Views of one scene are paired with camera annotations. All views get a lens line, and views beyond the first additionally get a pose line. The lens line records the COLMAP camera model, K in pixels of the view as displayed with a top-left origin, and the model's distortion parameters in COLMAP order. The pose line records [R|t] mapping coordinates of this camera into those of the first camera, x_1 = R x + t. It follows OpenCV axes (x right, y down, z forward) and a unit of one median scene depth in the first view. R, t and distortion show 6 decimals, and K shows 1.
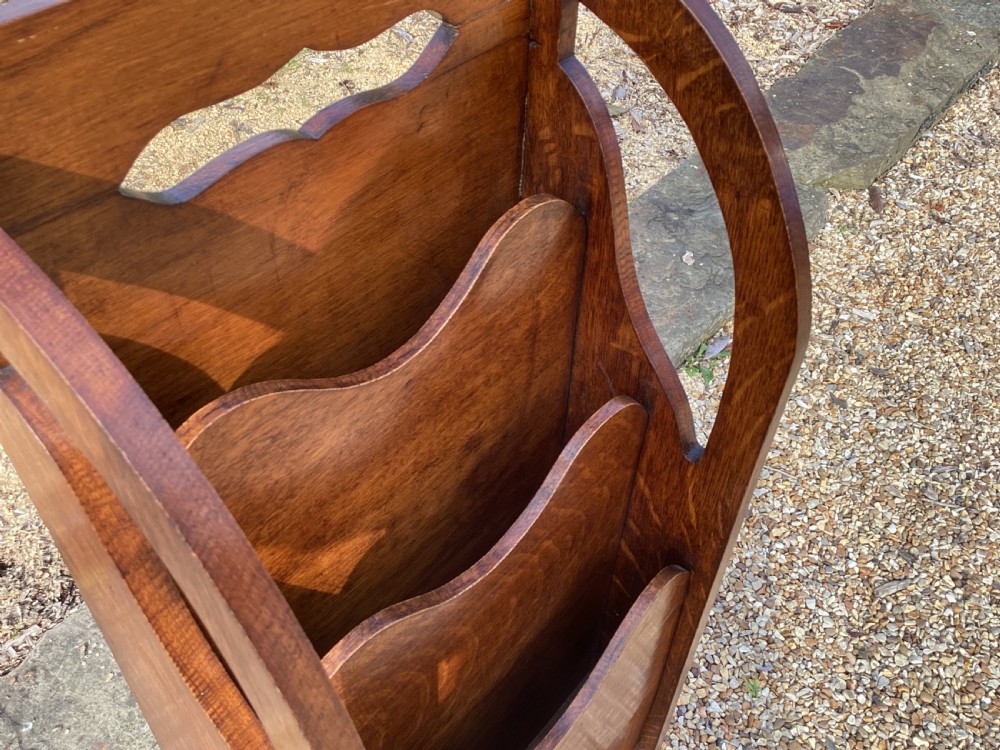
lens RADIAL K [[911.7, 0, 498.6], [0, 911.7, 378.0], [0, 0, 1]] dist [0.078688, -0.164913]
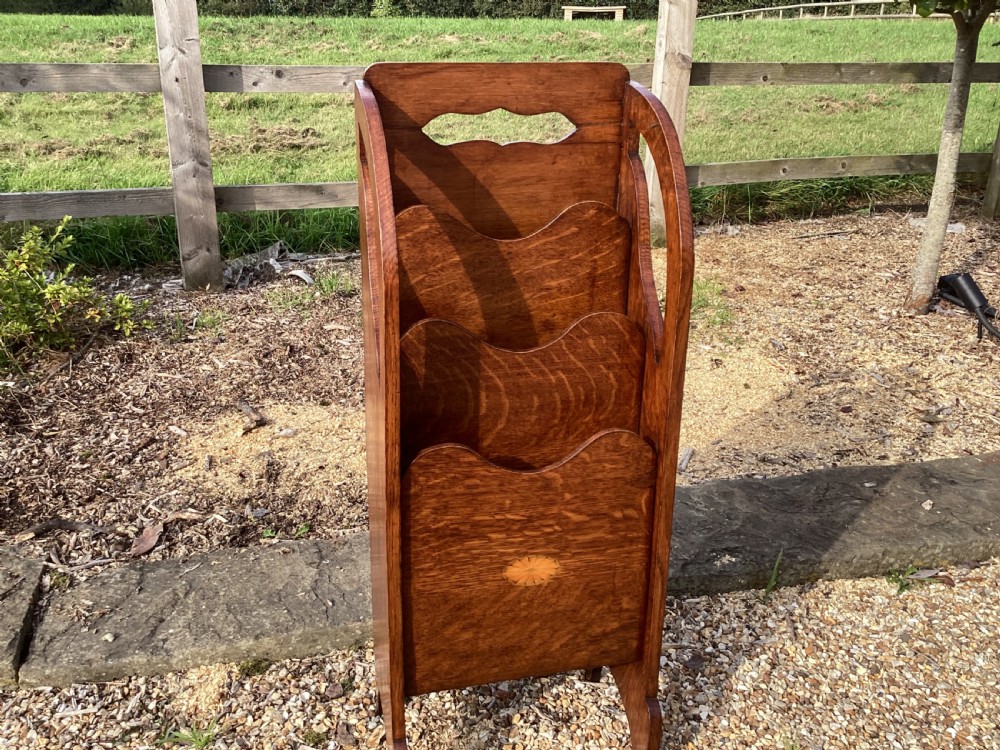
lens RADIAL K [[896.4, 0, 495.7], [0, 896.4, 377.0], [0, 0, 1]] dist [0.119225, -0.232860]
pose [[0.817877, 0.169838, -0.549756, 0.410063], [-0.397533, 0.857538, -0.326490, 0.359668], [0.415987, 0.485575, 0.768877, -0.203587]]
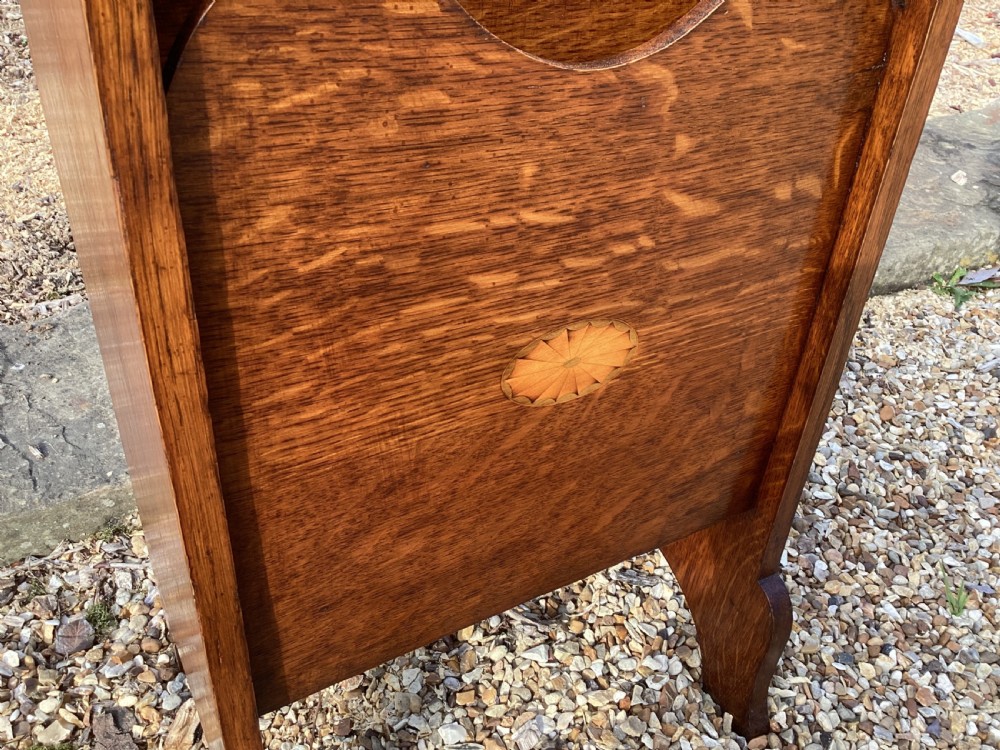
lens RADIAL K [[911.7, 0, 498.6], [0, 911.7, 378.0], [0, 0, 1]] dist [0.078688, -0.164913]
pose [[0.942554, 0.207457, -0.261827, 0.085414], [-0.253051, 0.955084, -0.154209, 0.290718], [0.218075, 0.211606, 0.952715, 0.214884]]
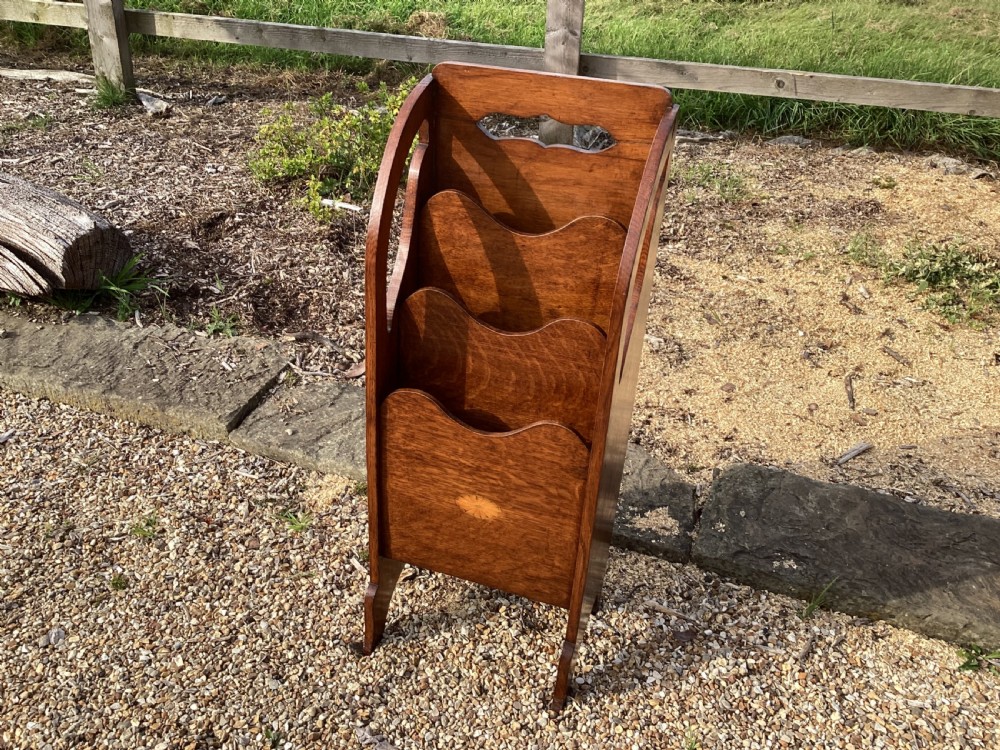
lens RADIAL K [[896.6, 0, 497.6], [0, 896.6, 378.5], [0, 0, 1]] dist [0.127768, -0.266481]
pose [[0.369442, 0.475733, -0.798243, 0.738317], [-0.683477, 0.721105, 0.113434, 0.013024], [0.629580, 0.503673, 0.591559, -0.123792]]
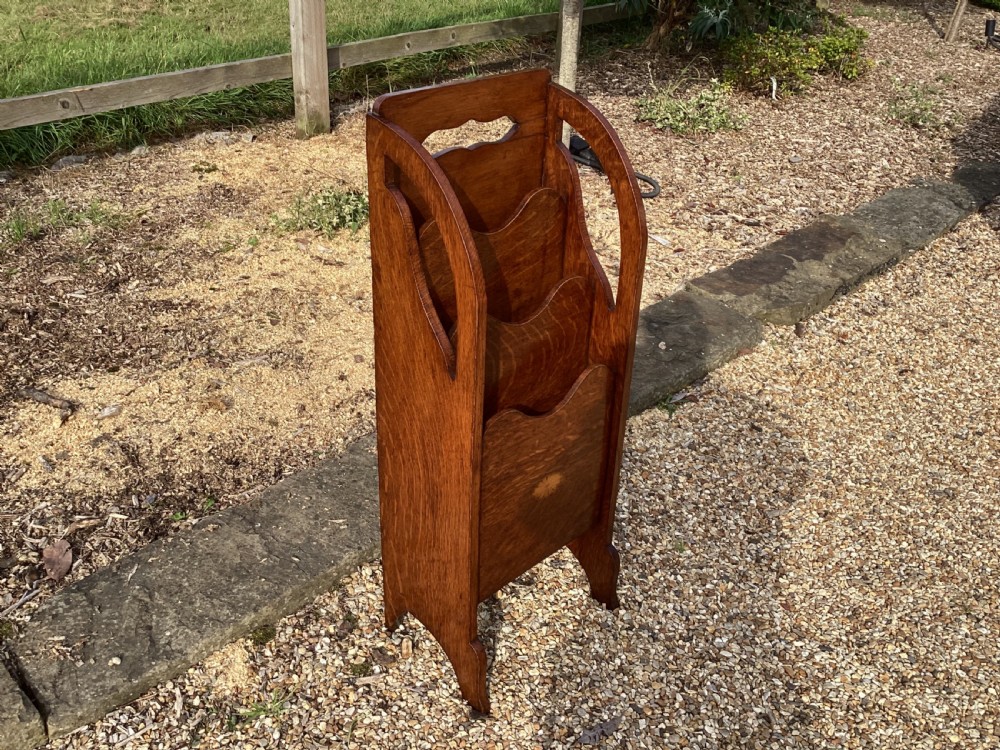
lens RADIAL K [[896.4, 0, 495.7], [0, 896.4, 377.0], [0, 0, 1]] dist [0.119225, -0.232860]
pose [[0.997018, 0.037894, -0.067231, 0.034945], [-0.055183, 0.959057, -0.277785, 0.403001], [0.053952, 0.280666, 0.958288, -0.514671]]
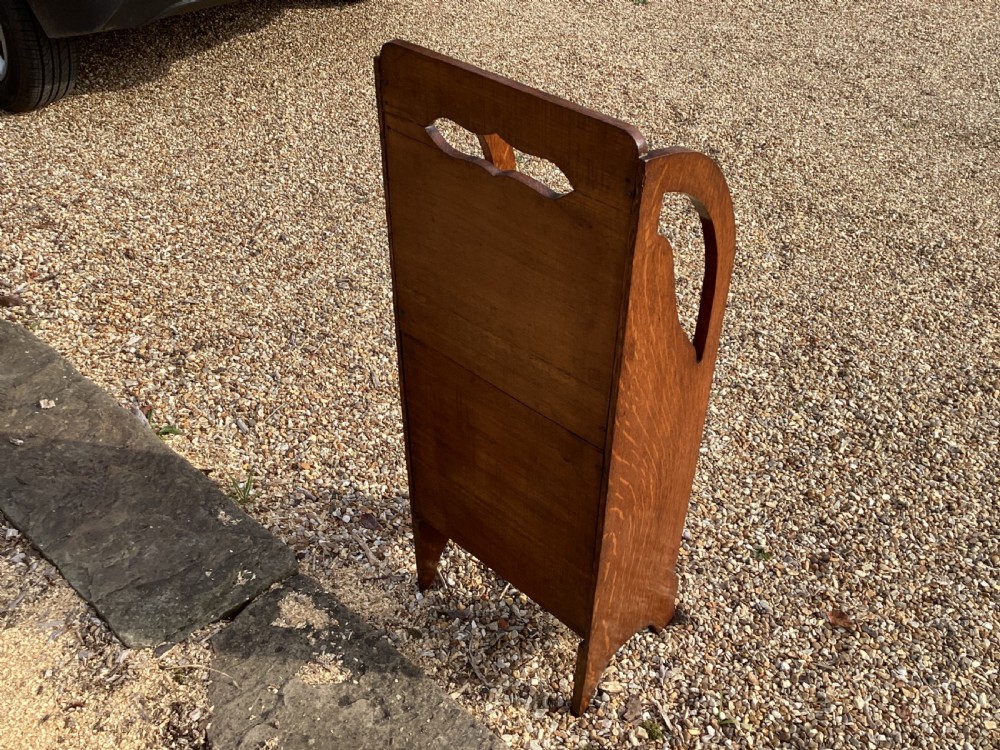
lens RADIAL K [[896.6, 0, 497.6], [0, 896.6, 378.5], [0, 0, 1]] dist [0.127768, -0.266481]
pose [[0.022146, -0.654860, 0.755425, -0.664249], [0.698484, 0.550743, 0.456949, -0.303327], [-0.715283, 0.517533, 0.469607, 0.087264]]
